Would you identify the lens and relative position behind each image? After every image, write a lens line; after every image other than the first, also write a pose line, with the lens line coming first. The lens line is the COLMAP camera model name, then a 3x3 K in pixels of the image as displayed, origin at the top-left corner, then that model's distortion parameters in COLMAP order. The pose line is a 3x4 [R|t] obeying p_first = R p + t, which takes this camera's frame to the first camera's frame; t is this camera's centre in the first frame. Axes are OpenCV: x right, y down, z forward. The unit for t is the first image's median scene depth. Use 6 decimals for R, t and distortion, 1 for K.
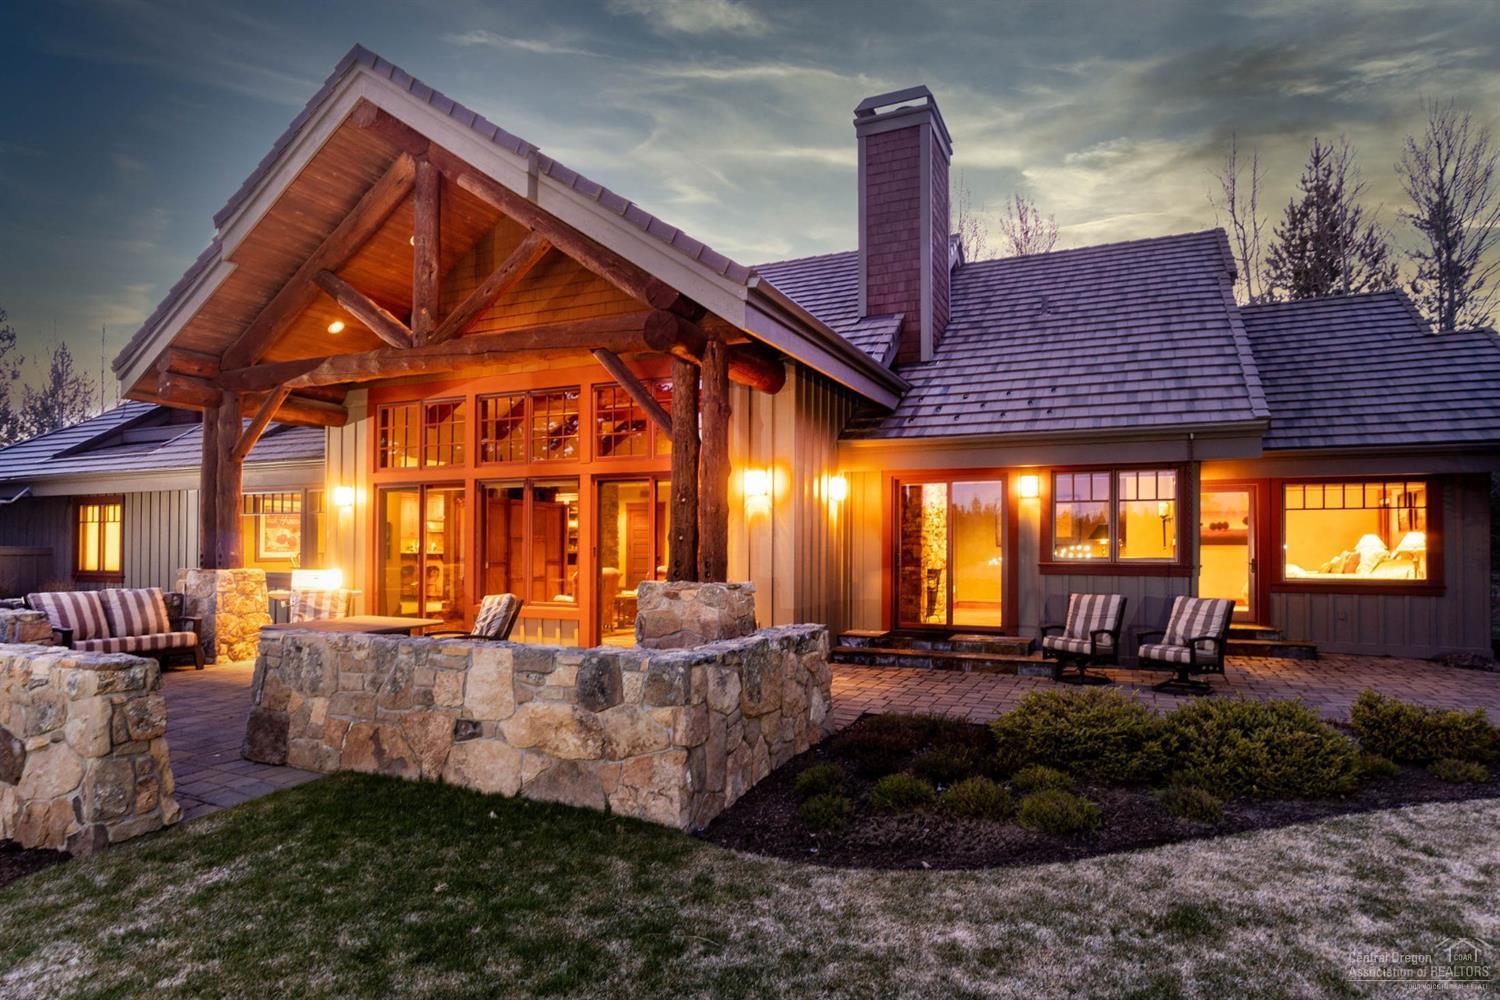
lens RADIAL K [[809.4, 0, 747.7], [0, 809.4, 536.3], [0, 0, 1]] dist [-0.002949, 0.000109]
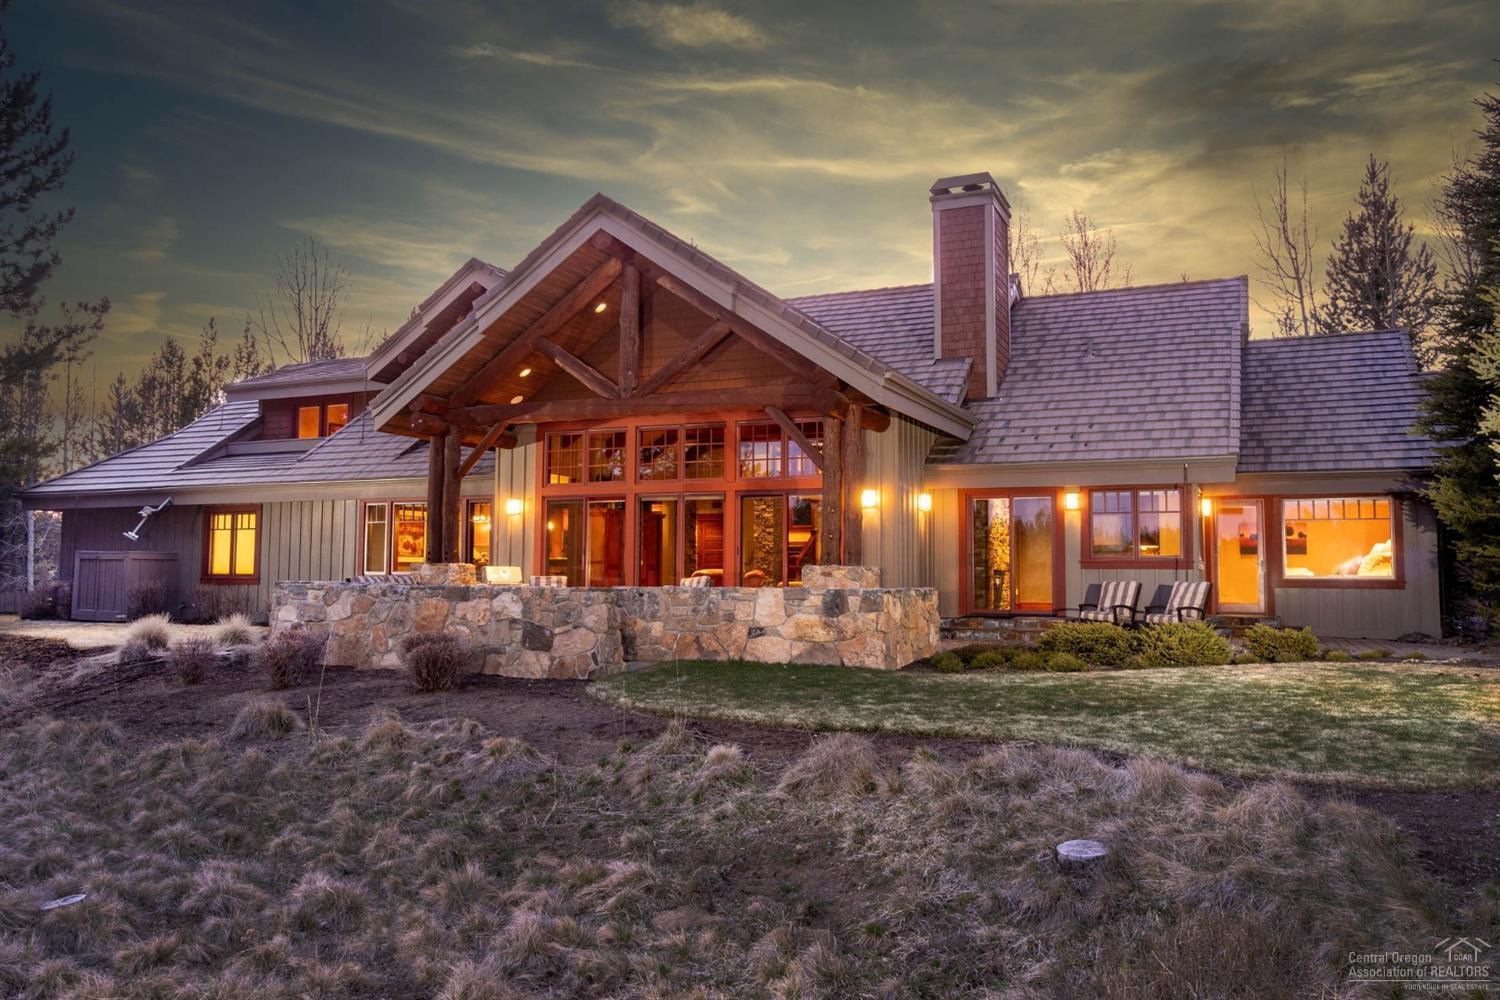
lens RADIAL K [[1156.8, 0, 750.0], [0, 1156.8, 500.0], [0, 0, 1]] dist [0.005777, -0.004207]
pose [[0.999766, 0.003778, 0.021318, -0.194972], [-0.002589, 0.998453, -0.055533, 0.038043], [-0.021495, 0.055465, 0.998229, -0.785958]]
